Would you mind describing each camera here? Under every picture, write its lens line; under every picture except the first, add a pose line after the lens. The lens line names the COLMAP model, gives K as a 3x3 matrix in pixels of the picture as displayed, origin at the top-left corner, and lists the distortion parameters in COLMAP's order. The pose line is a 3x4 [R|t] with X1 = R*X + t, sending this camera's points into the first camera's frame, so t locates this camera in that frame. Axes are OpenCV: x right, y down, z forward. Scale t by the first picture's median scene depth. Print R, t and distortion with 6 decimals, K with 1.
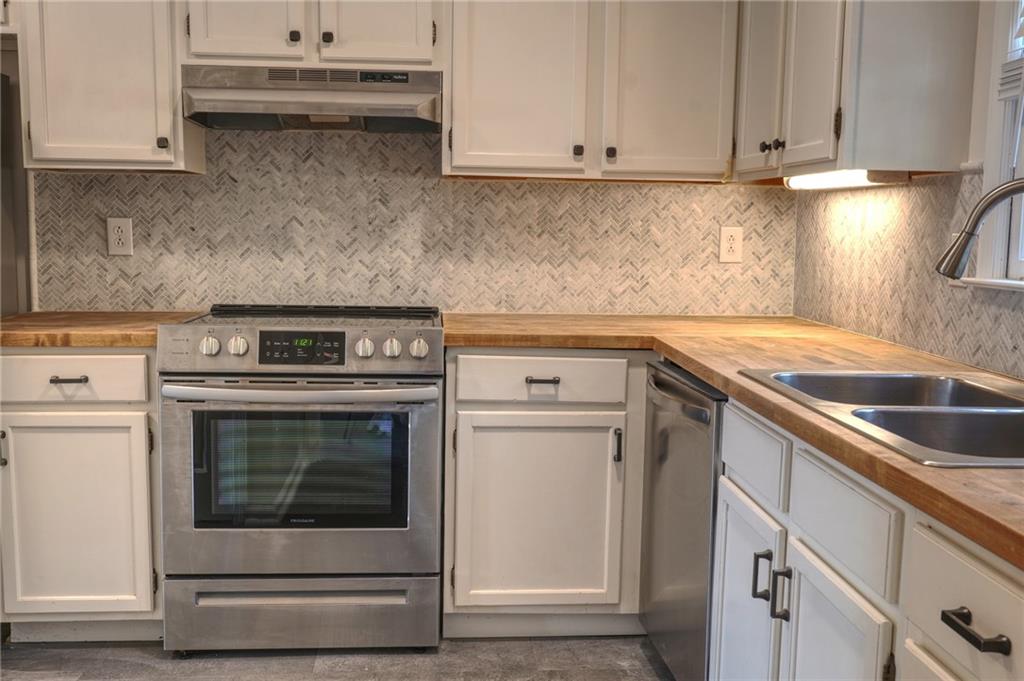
lens RADIAL K [[981.5, 0, 514.3], [0, 981.5, 341.6], [0, 0, 1]] dist [-0.004411, 0.000000]
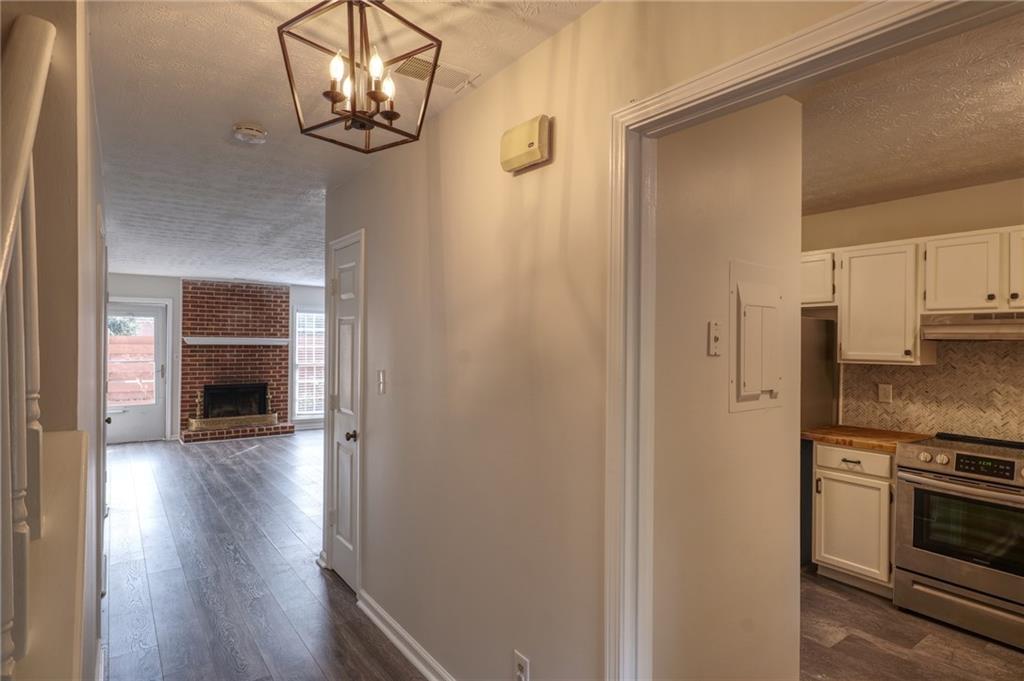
lens RADIAL K [[550.8, 0, 510.3], [0, 550.8, 341.8], [0, 0, 1]] dist [0.003616, -0.000716]
pose [[0.524179, -0.003952, -0.851599, 0.191969], [-0.106603, 0.991819, -0.070219, -0.054731], [0.844910, 0.127590, 0.519469, -0.312465]]
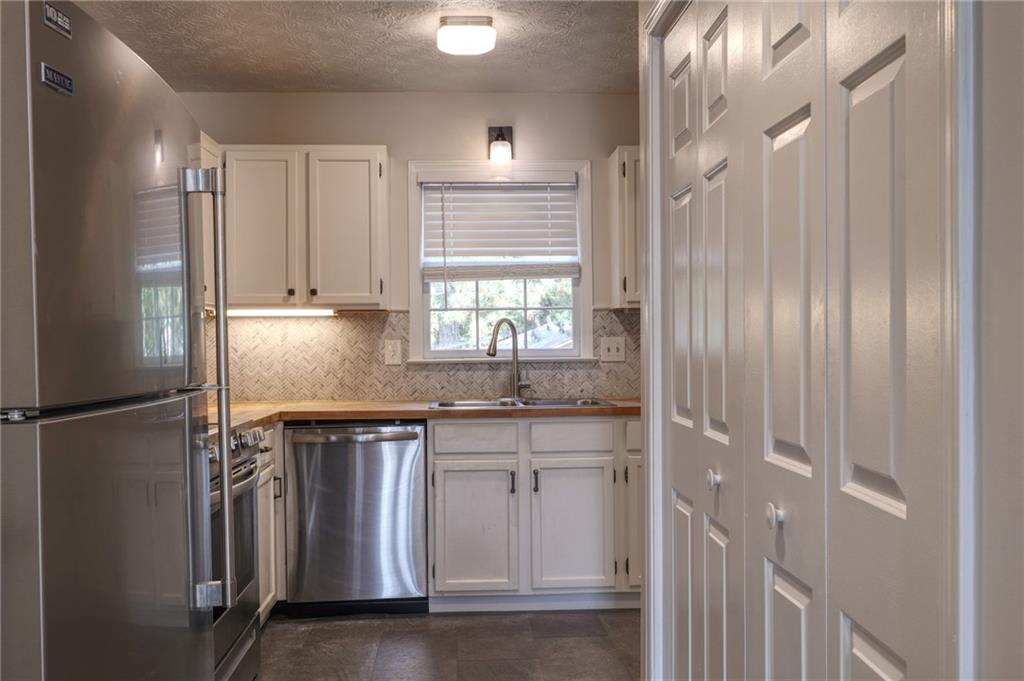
lens RADIAL K [[935.1, 0, 513.3], [0, 935.1, 336.5], [0, 0, 1]] dist [0.019152, 0.000000]
pose [[0.018158, -0.032455, 0.999308, -1.570524], [0.126259, 0.991546, 0.029909, -0.146753], [-0.991831, 0.125629, 0.022102, 0.698530]]
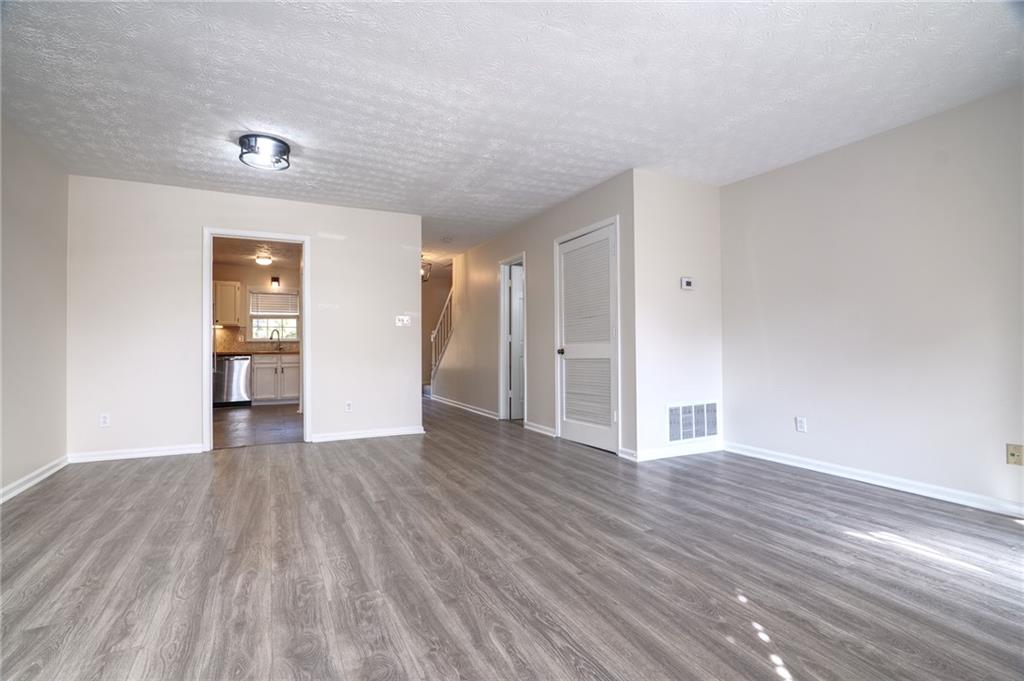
lens RADIAL K [[478.9, 0, 503.2], [0, 478.9, 343.4], [0, 0, 1]] dist [-0.002483, 0.000348]
pose [[-0.371075, -0.002310, 0.928600, -4.381911], [0.106102, 0.993342, 0.044871, 0.046007], [-0.922521, 0.115177, -0.368360, 0.444683]]
